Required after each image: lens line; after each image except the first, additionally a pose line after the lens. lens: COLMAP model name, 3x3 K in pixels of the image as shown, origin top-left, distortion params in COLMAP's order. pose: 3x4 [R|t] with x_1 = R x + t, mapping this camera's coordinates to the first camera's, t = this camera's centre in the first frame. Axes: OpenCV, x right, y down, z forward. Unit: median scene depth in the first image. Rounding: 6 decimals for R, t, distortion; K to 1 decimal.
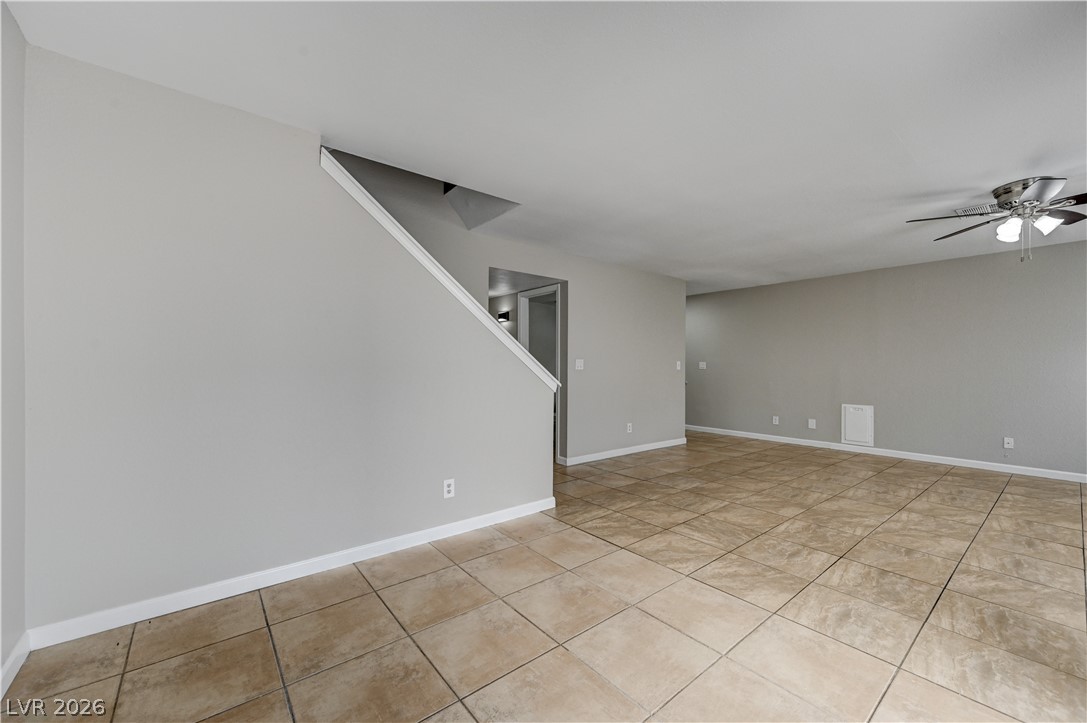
lens RADIAL K [[430.7, 0, 546.3], [0, 430.7, 367.1], [0, 0, 1]] dist [-0.001858, 0.001128]
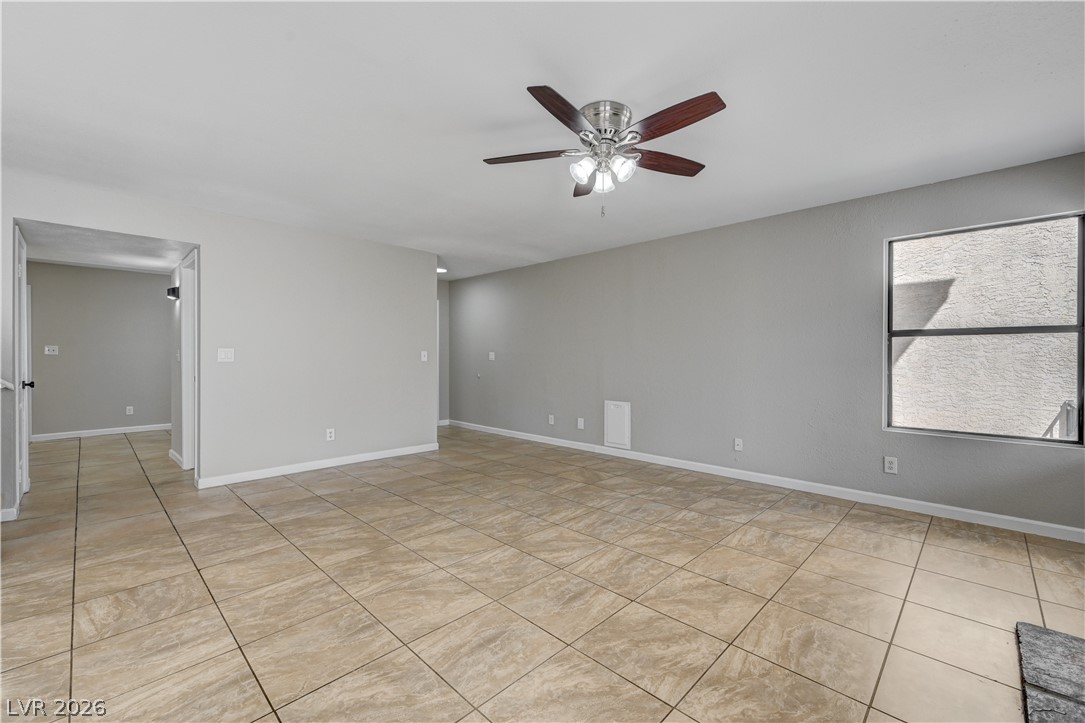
lens RADIAL K [[452.9, 0, 548.2], [0, 452.9, 363.5], [0, 0, 1]] dist [0.002351, -0.000572]
pose [[0.993077, -0.005661, 0.117332, 0.753314], [0.004388, 0.999929, 0.011104, 0.002931], [-0.117386, -0.010512, 0.993031, 0.184906]]
